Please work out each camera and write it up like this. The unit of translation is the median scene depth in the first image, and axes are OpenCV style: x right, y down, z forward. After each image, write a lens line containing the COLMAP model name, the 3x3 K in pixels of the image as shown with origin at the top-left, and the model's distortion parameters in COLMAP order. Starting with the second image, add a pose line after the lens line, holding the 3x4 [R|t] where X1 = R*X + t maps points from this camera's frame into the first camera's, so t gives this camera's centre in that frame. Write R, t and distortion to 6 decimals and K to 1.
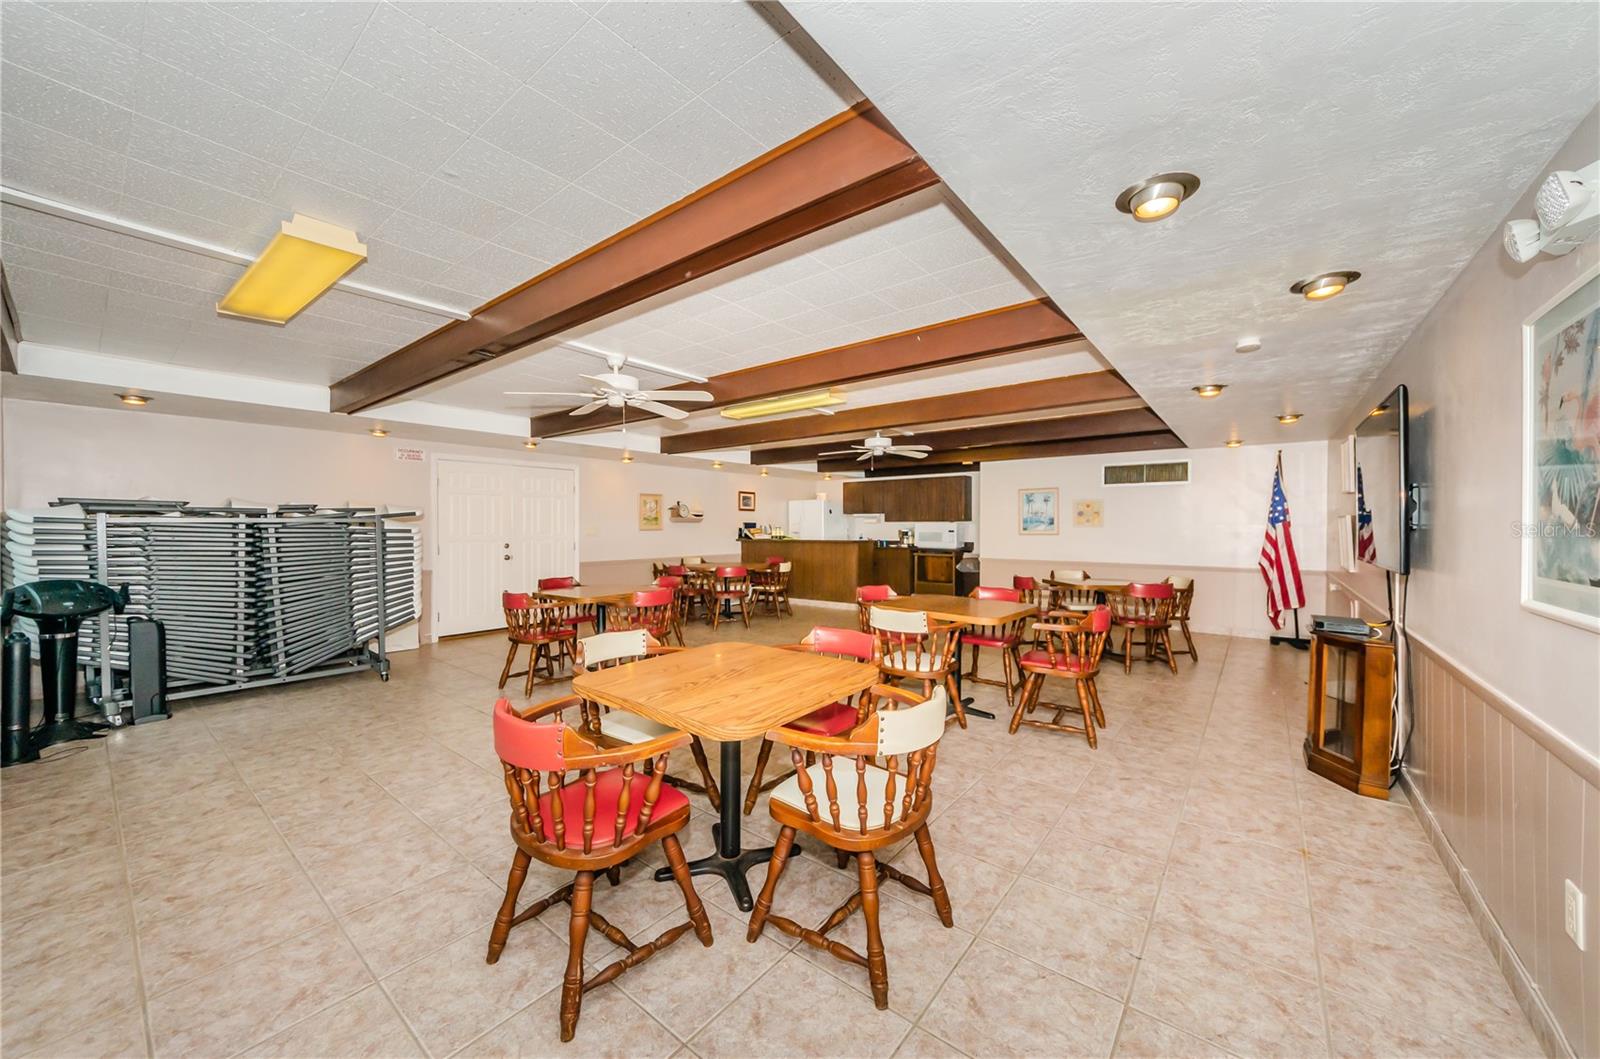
lens RADIAL K [[572.4, 0, 800.0], [0, 572.4, 529.5], [0, 0, 1]] dist [0.000010, -0.000001]
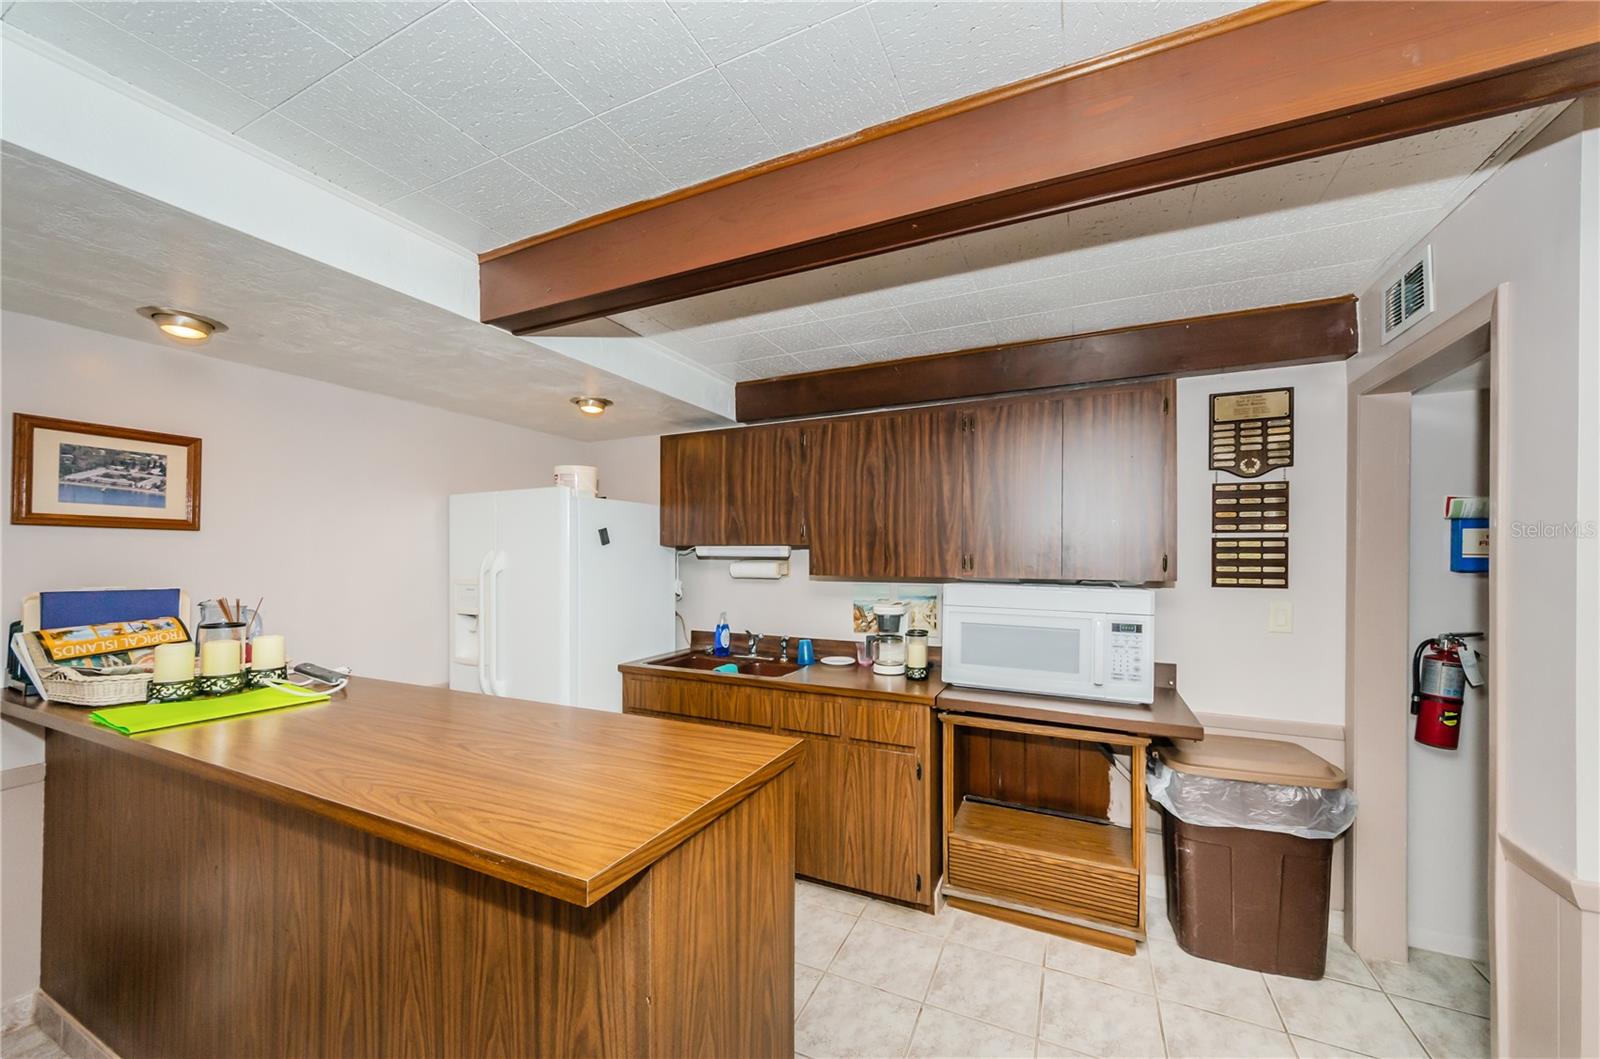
lens RADIAL K [[582.7, 0, 804.7], [0, 582.7, 560.7], [0, 0, 1]] dist [0.000067, 0.000002]
pose [[0.972720, 0.006588, 0.231889, 0.079106], [-0.006861, 0.999976, 0.000371, -0.022538], [-0.231881, -0.001952, 0.972742, 0.726257]]
